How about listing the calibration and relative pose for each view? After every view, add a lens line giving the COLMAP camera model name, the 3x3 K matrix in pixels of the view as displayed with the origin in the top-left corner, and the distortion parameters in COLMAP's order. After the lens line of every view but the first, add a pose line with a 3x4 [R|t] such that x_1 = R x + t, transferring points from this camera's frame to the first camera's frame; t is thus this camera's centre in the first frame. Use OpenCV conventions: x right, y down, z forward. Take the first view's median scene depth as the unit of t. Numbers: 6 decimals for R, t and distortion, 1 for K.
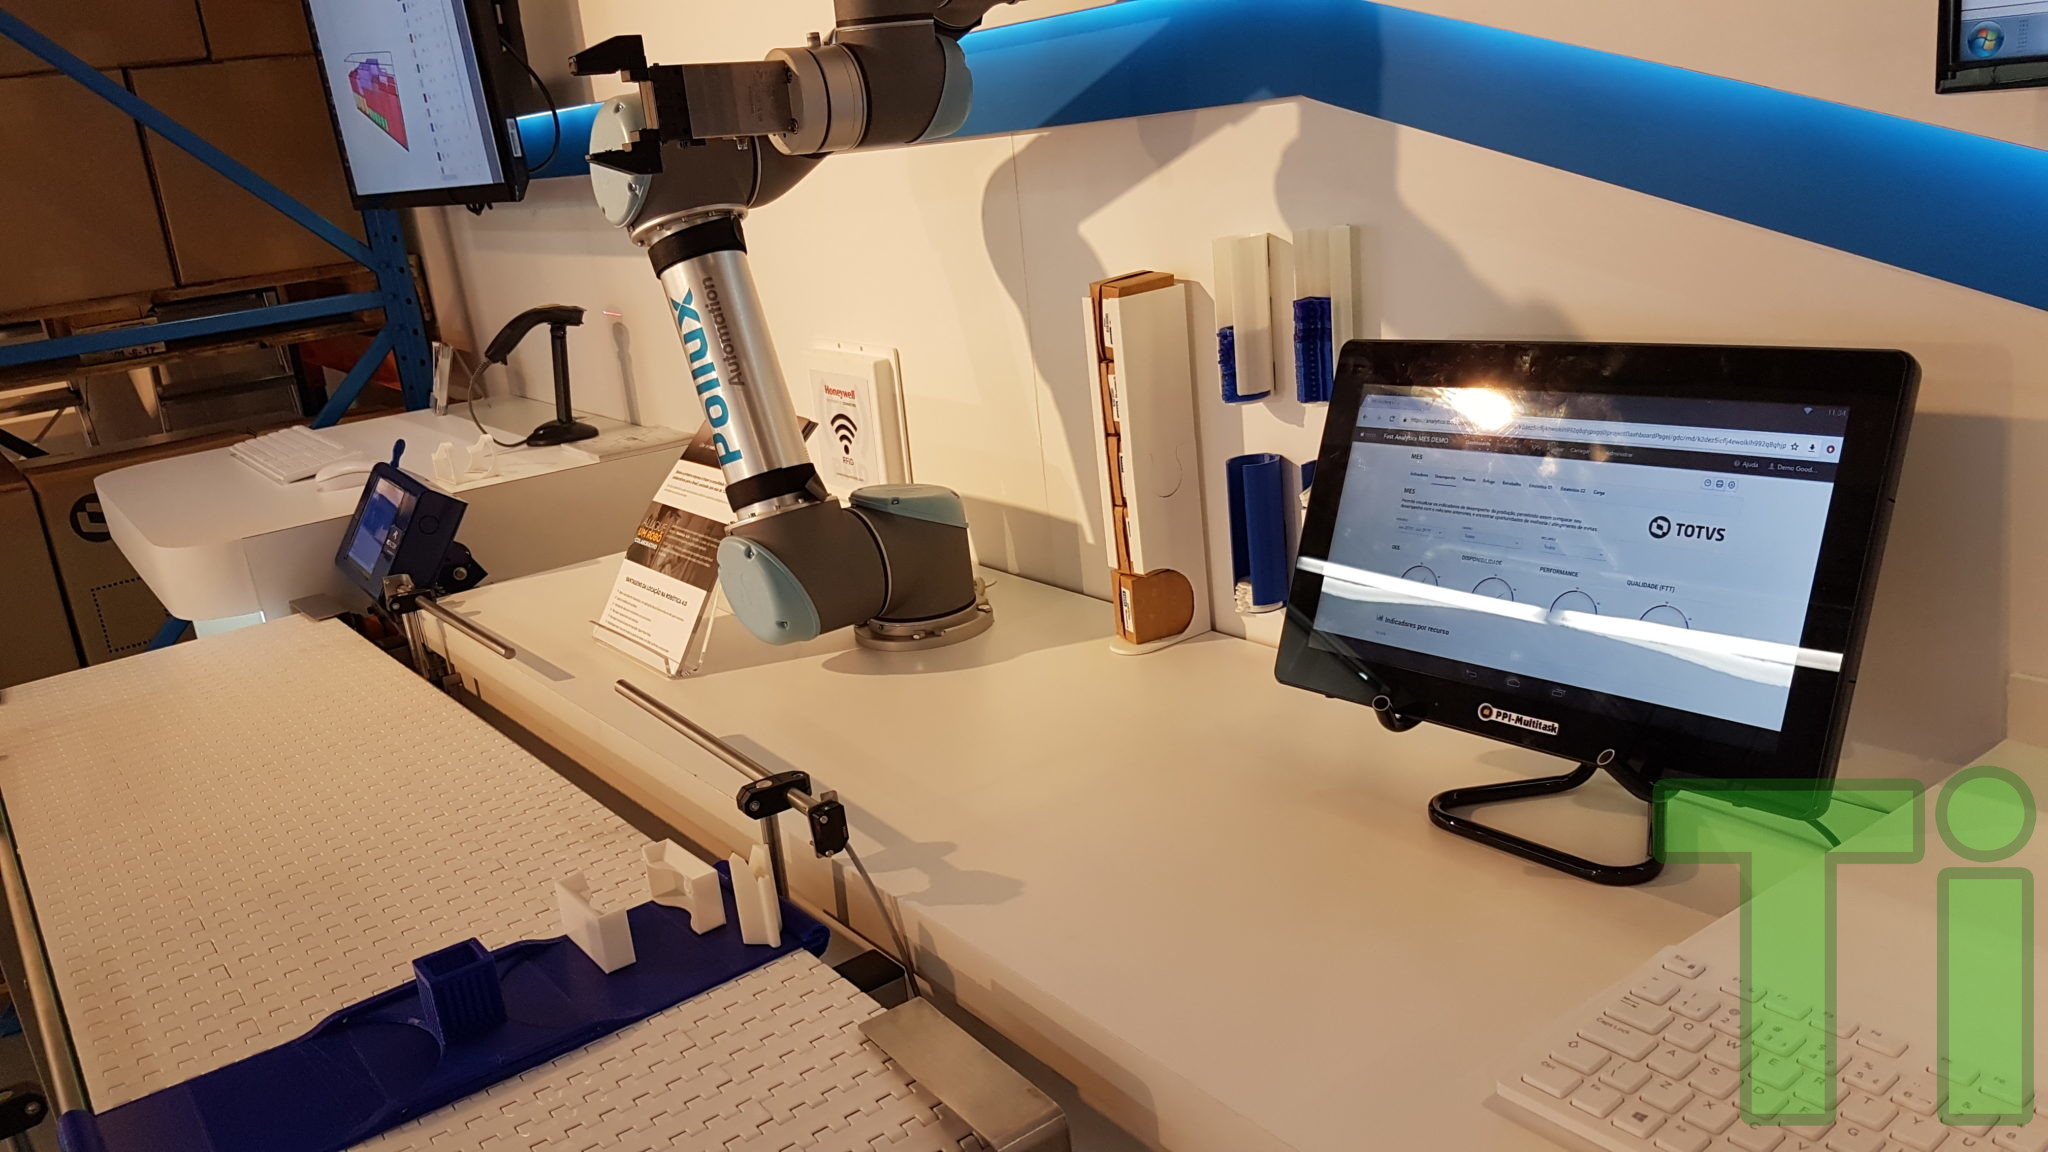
lens RADIAL K [[1567.1, 0, 1024.0], [0, 1567.1, 576.0], [0, 0, 1]] dist [0.001146, 0.000121]
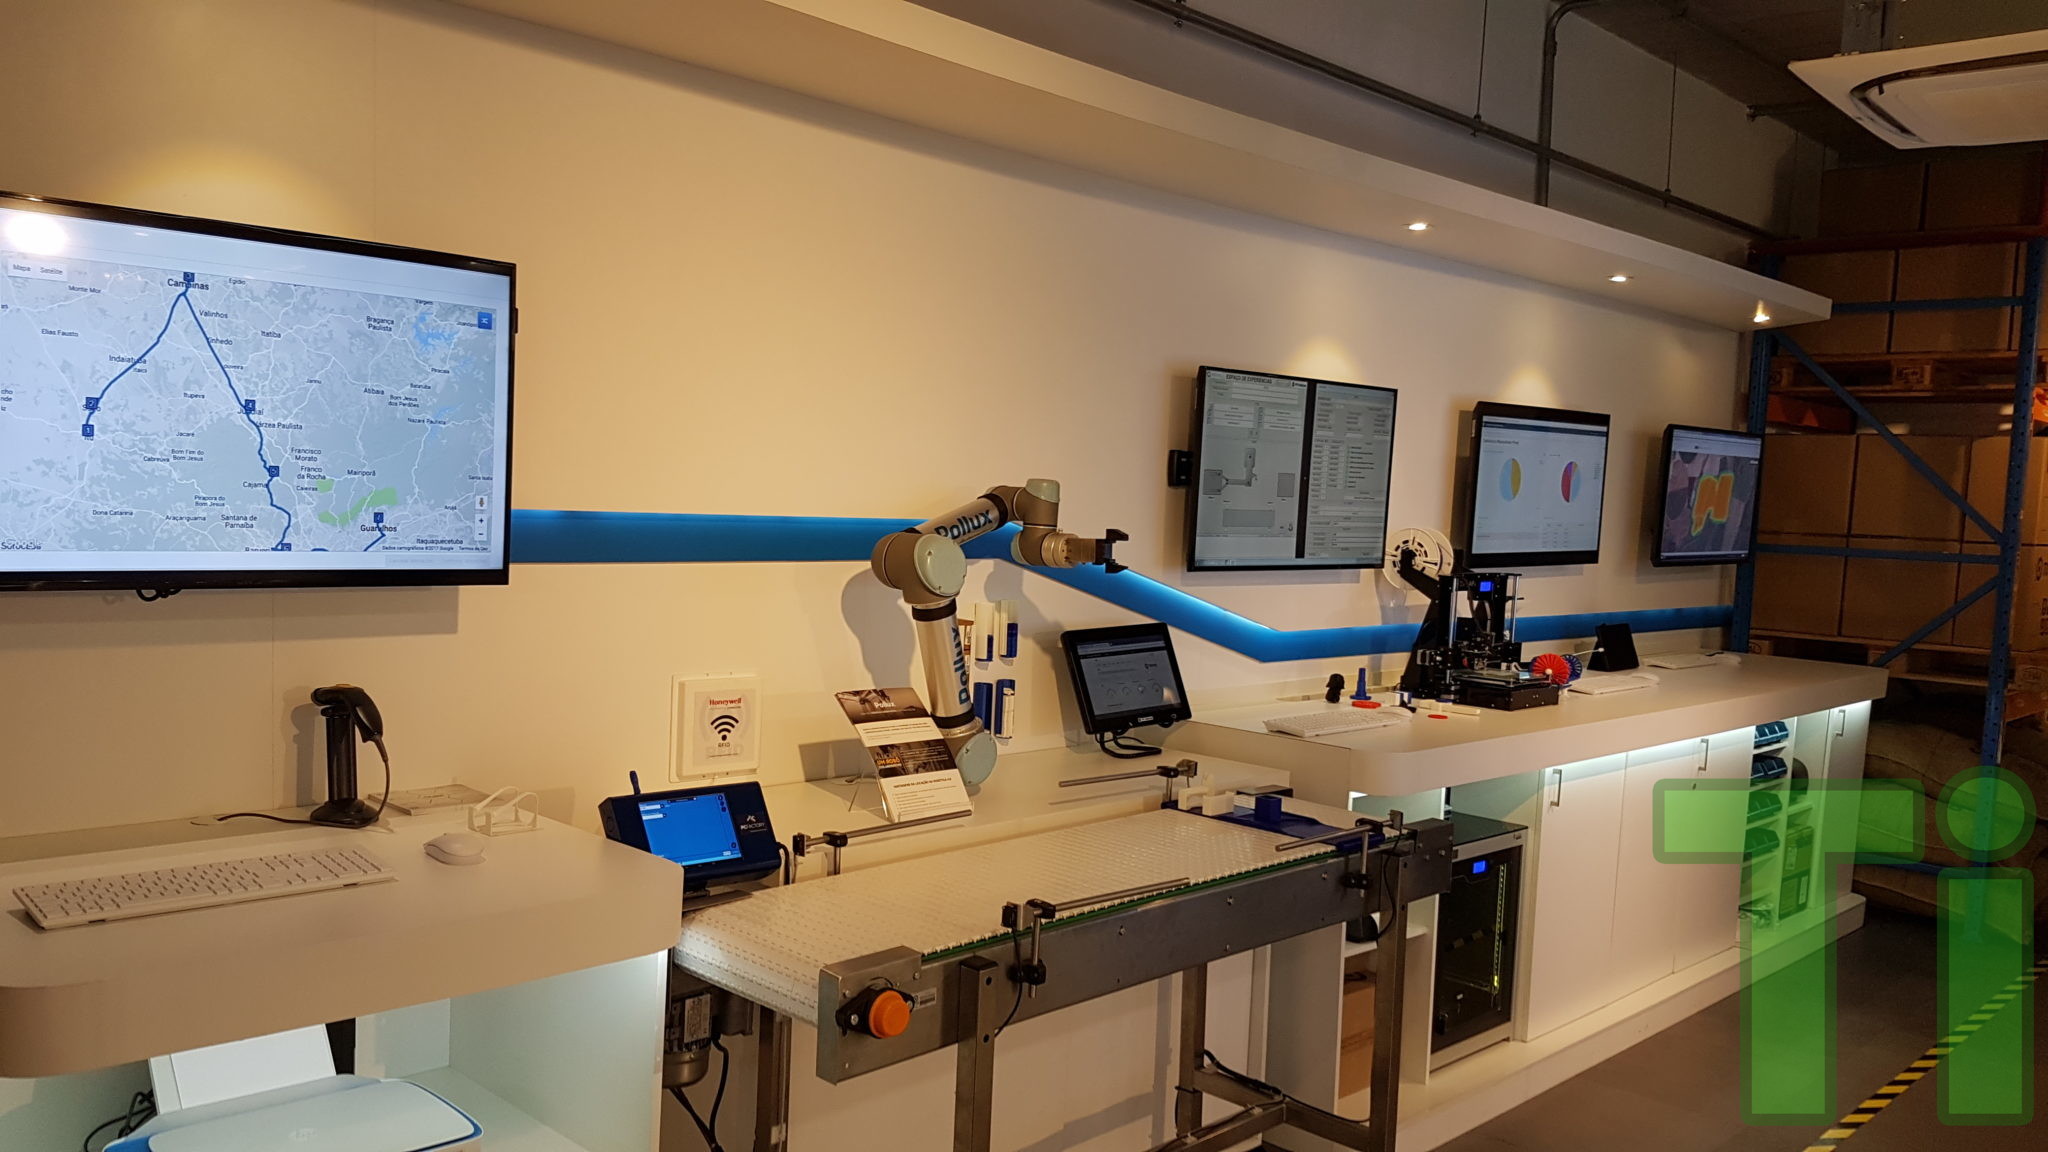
lens RADIAL K [[1567.1, 0, 1024.0], [0, 1567.1, 576.0], [0, 0, 1]] dist [0.001146, 0.000121]
pose [[-0.190144, 0.028711, 0.981336, -2.125840], [0.236447, 0.971489, 0.017391, -0.237646], [-0.952858, 0.235341, -0.191511, 1.166237]]
